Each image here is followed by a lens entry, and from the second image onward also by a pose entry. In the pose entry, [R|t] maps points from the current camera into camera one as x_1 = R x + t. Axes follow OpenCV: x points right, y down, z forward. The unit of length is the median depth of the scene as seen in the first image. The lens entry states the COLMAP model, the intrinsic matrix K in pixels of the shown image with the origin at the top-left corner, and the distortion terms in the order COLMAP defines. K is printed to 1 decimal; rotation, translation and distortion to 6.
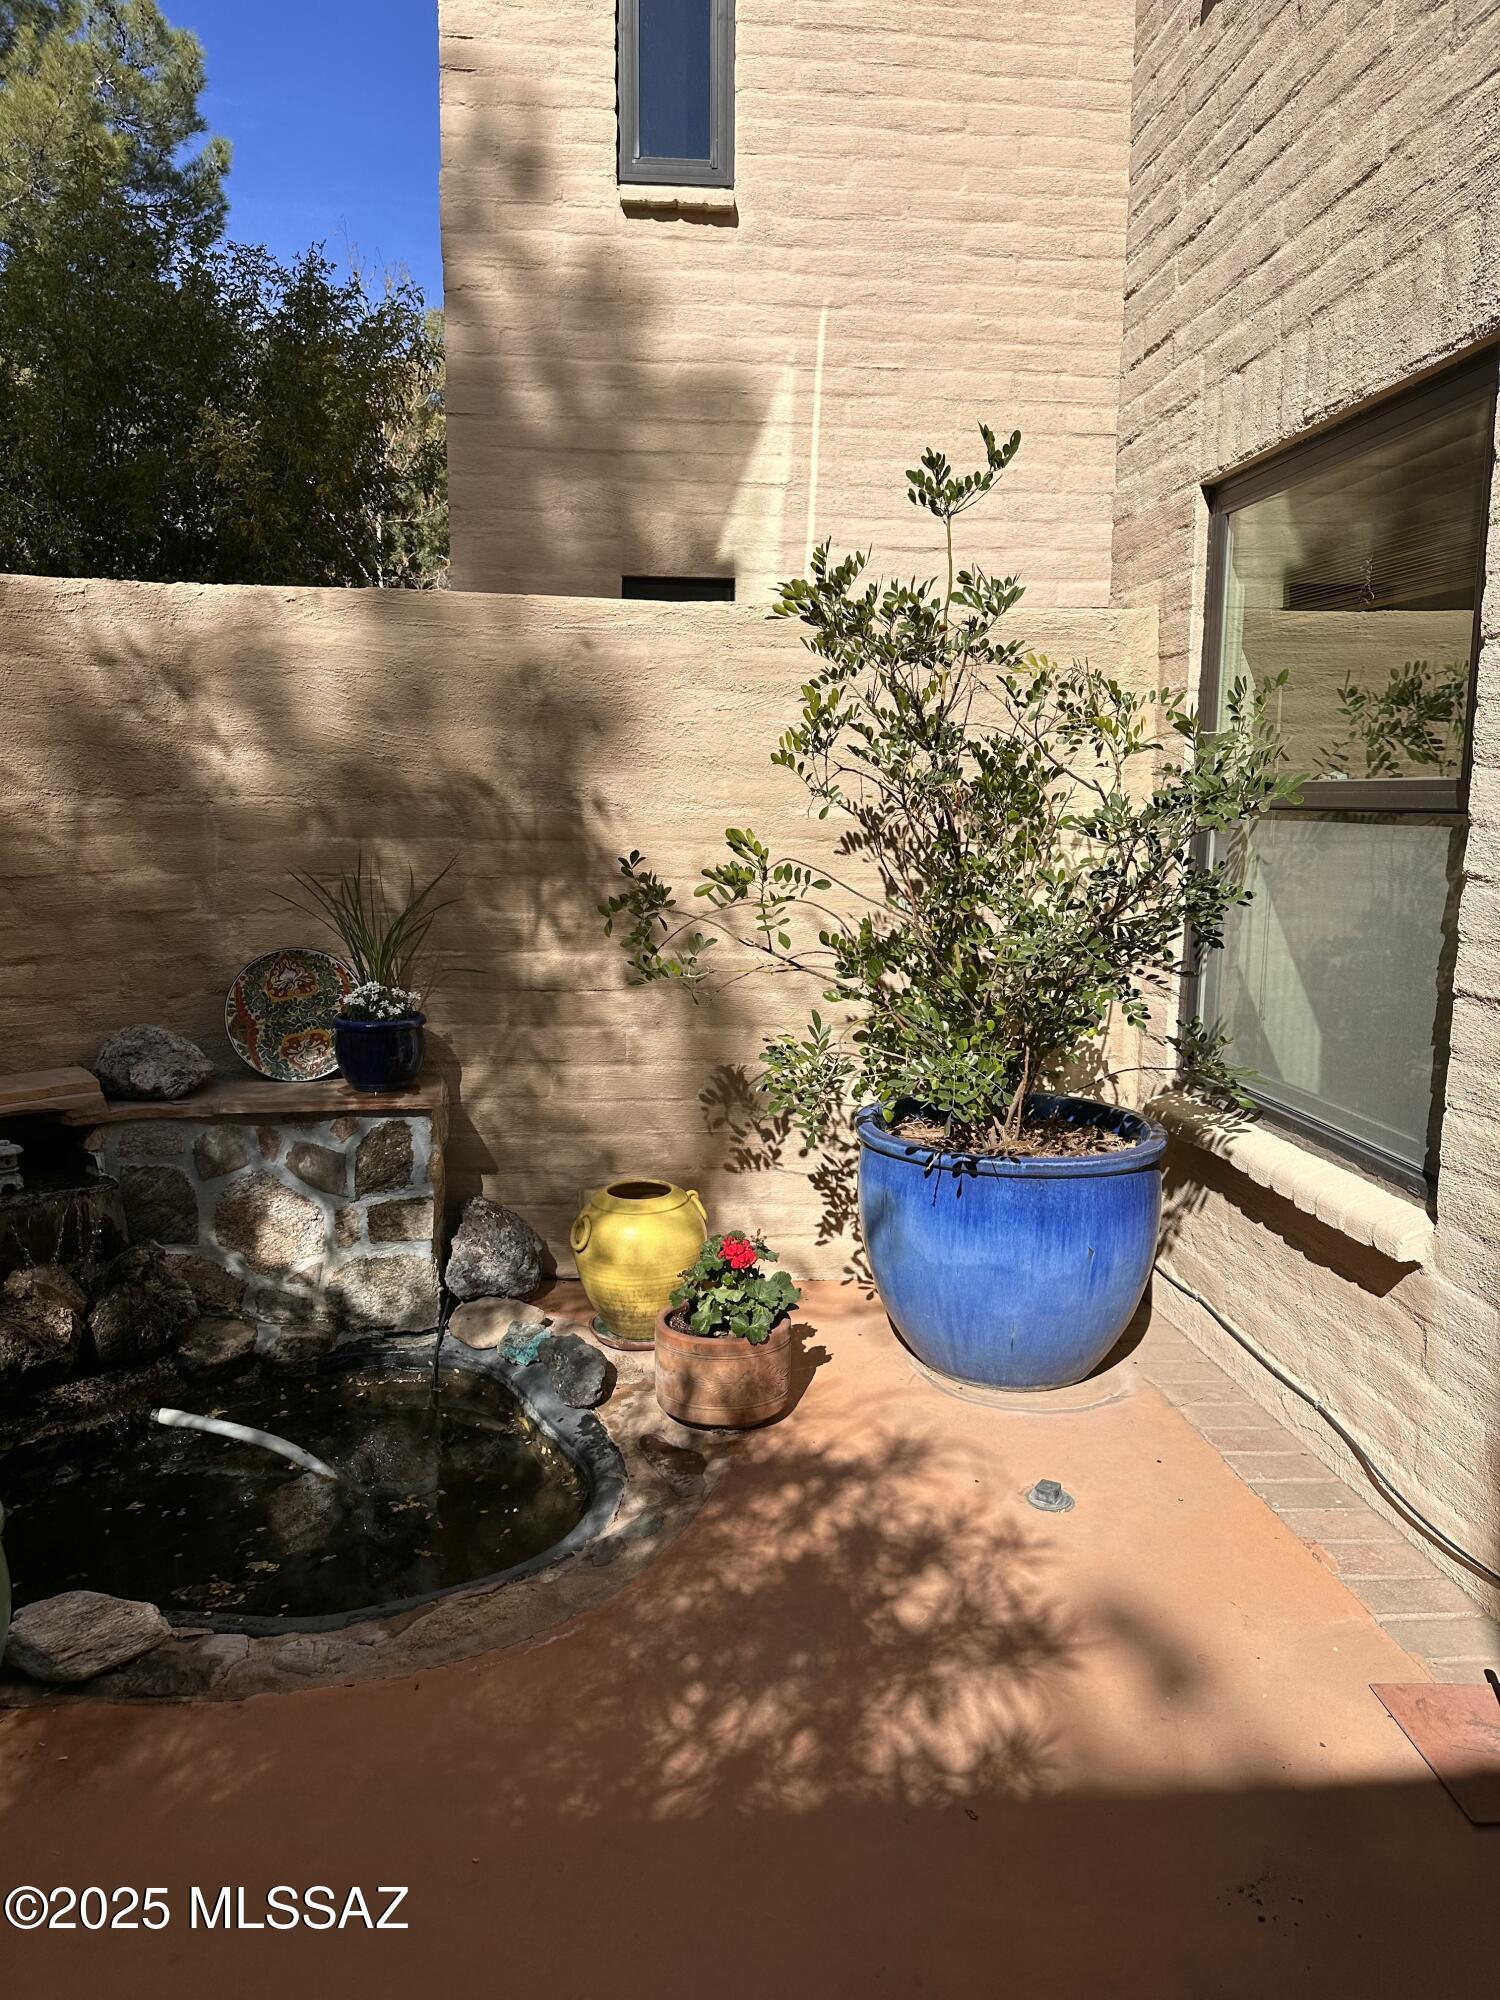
lens RADIAL K [[1393.3, 0, 733.5], [0, 1393.3, 1002.5], [0, 0, 1]] dist [0.061072, -0.074306]
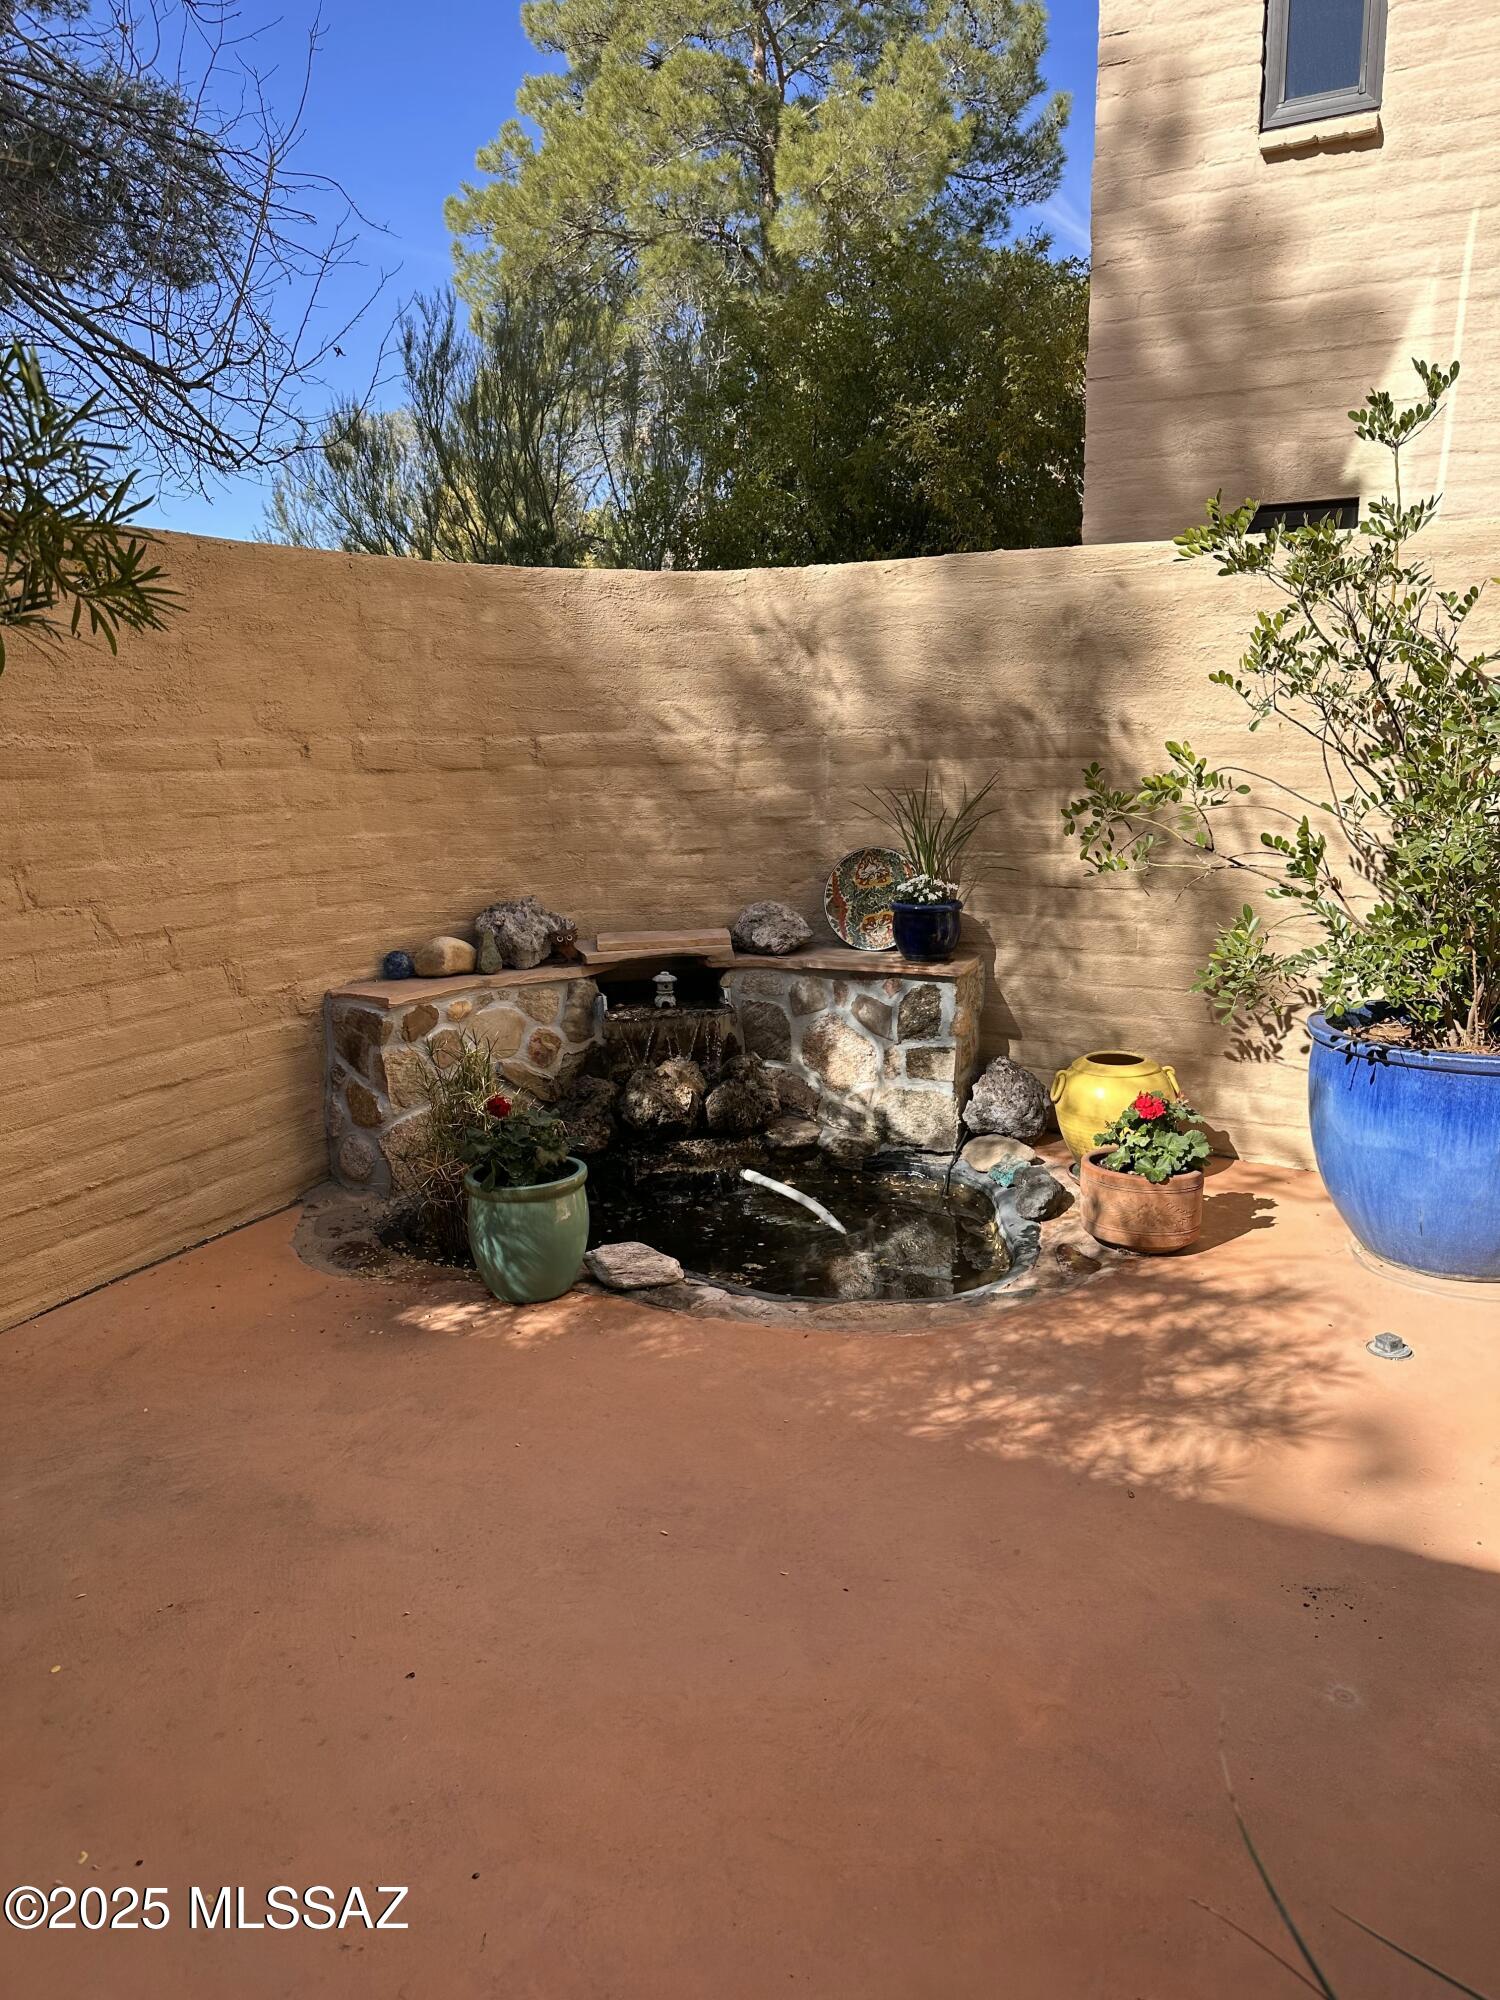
lens RADIAL K [[1393.3, 0, 757.3], [0, 1393.3, 1014.8], [0, 0, 1]] dist [0.061072, -0.074306]
pose [[0.847497, 0.084186, -0.524081, 0.289630], [-0.055650, 0.995994, 0.070000, 0.032269], [0.527874, -0.030160, 0.848787, -0.156977]]
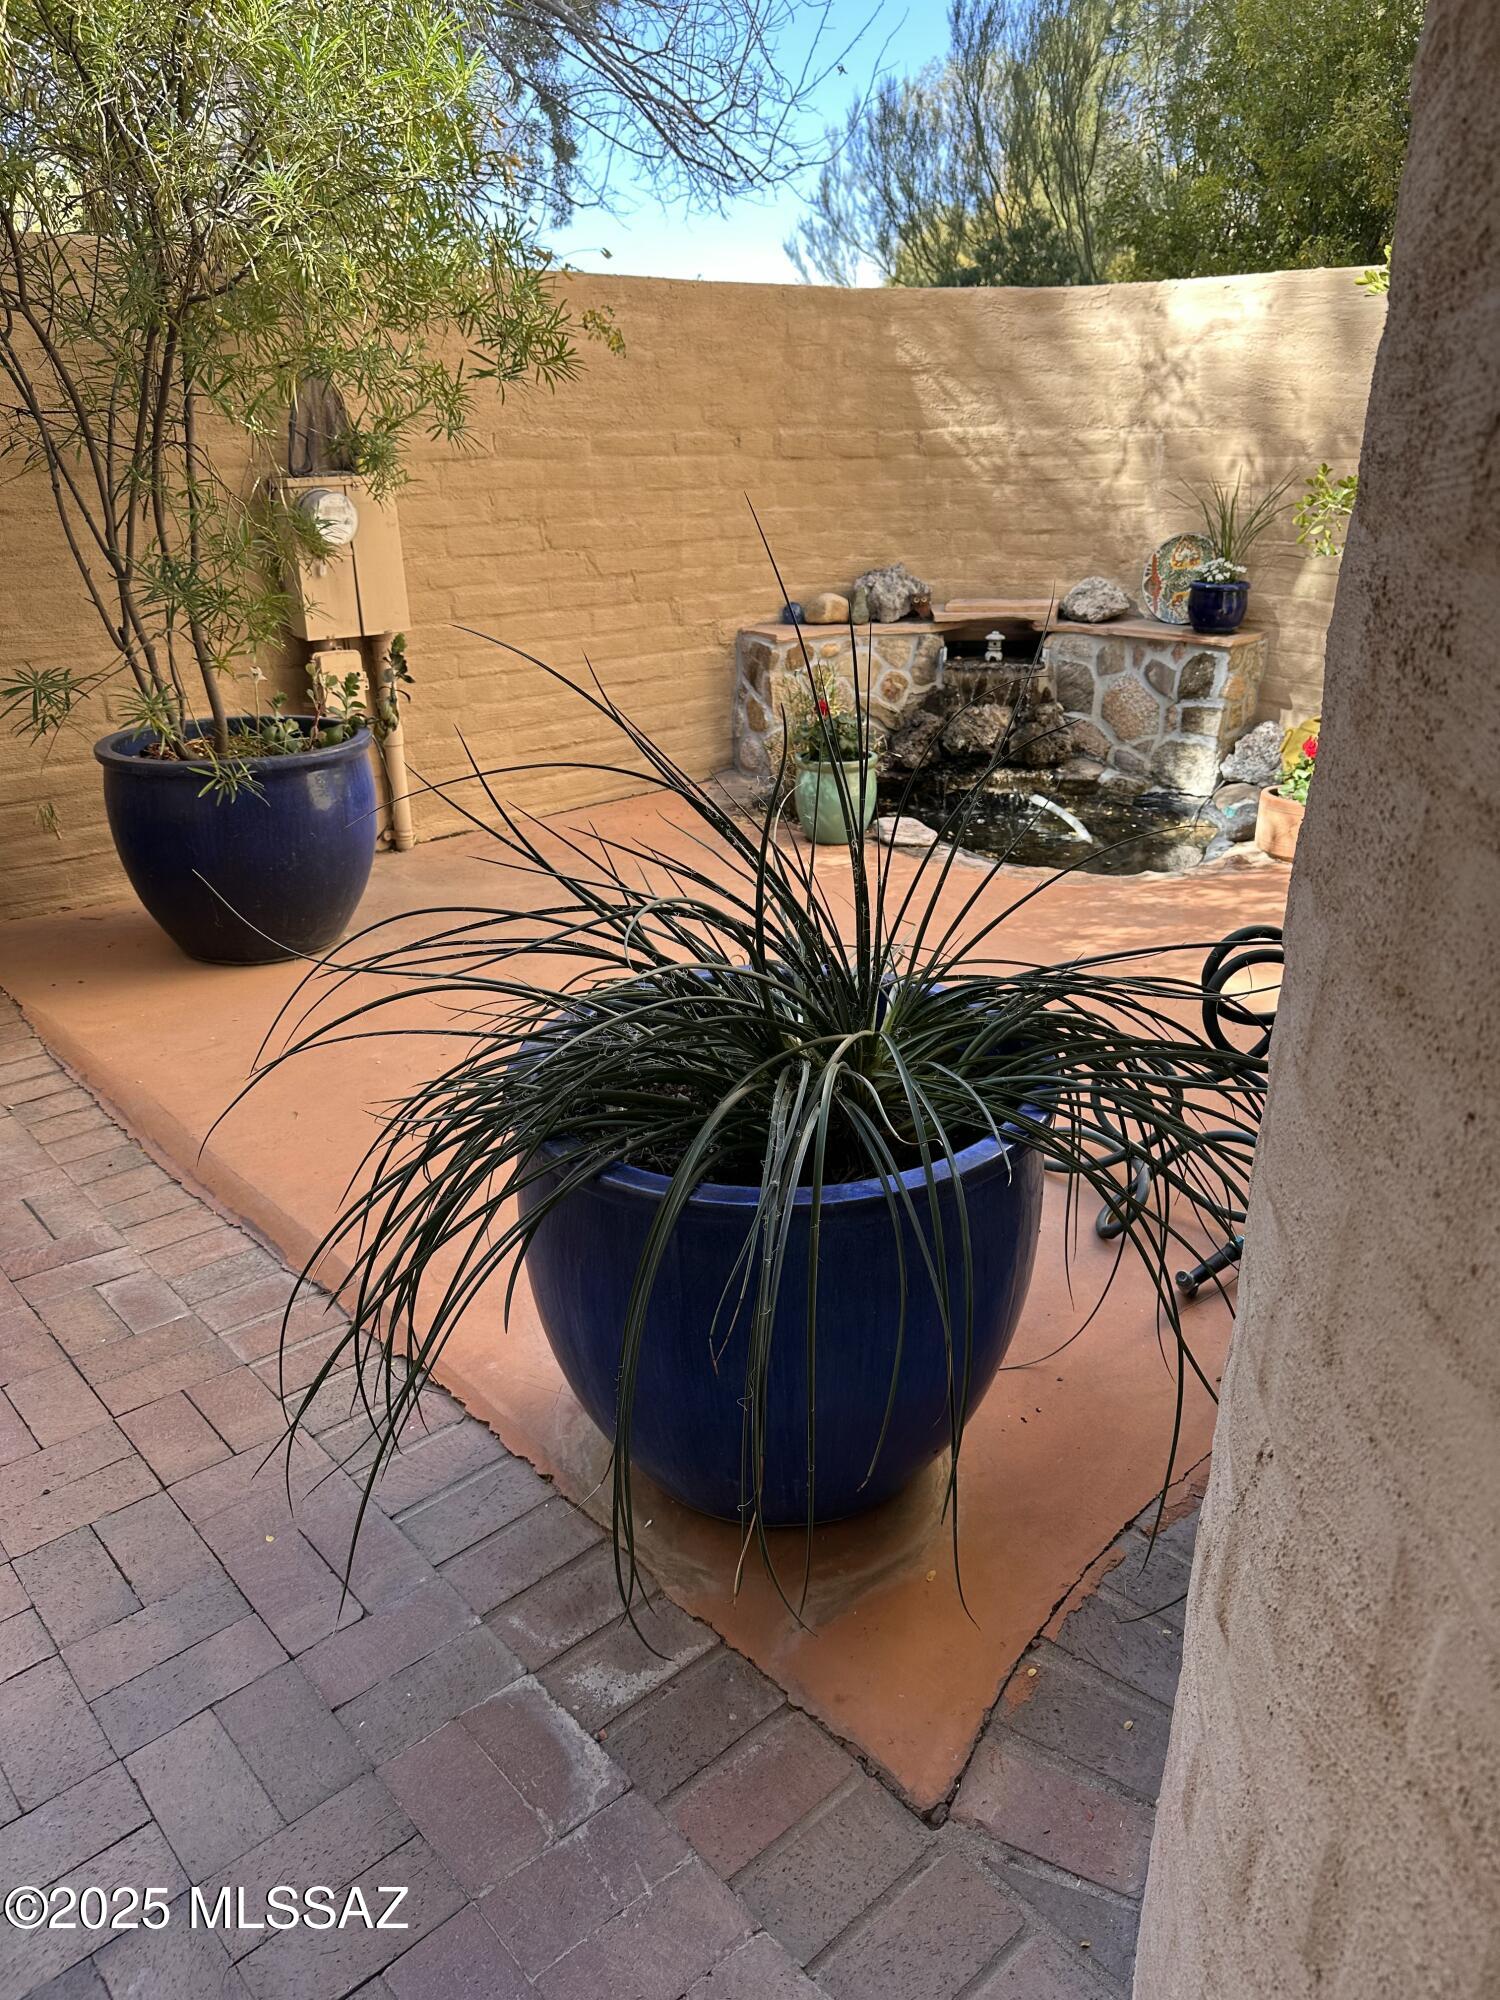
lens RADIAL K [[1393.3, 0, 724.0], [0, 1393.3, 1010.0], [0, 0, 1]] dist [0.061072, -0.074306]
pose [[0.575266, 0.302244, -0.760077, 0.730821], [-0.109482, 0.949318, 0.294633, 0.060037], [0.810606, -0.086277, 0.579201, -0.345954]]
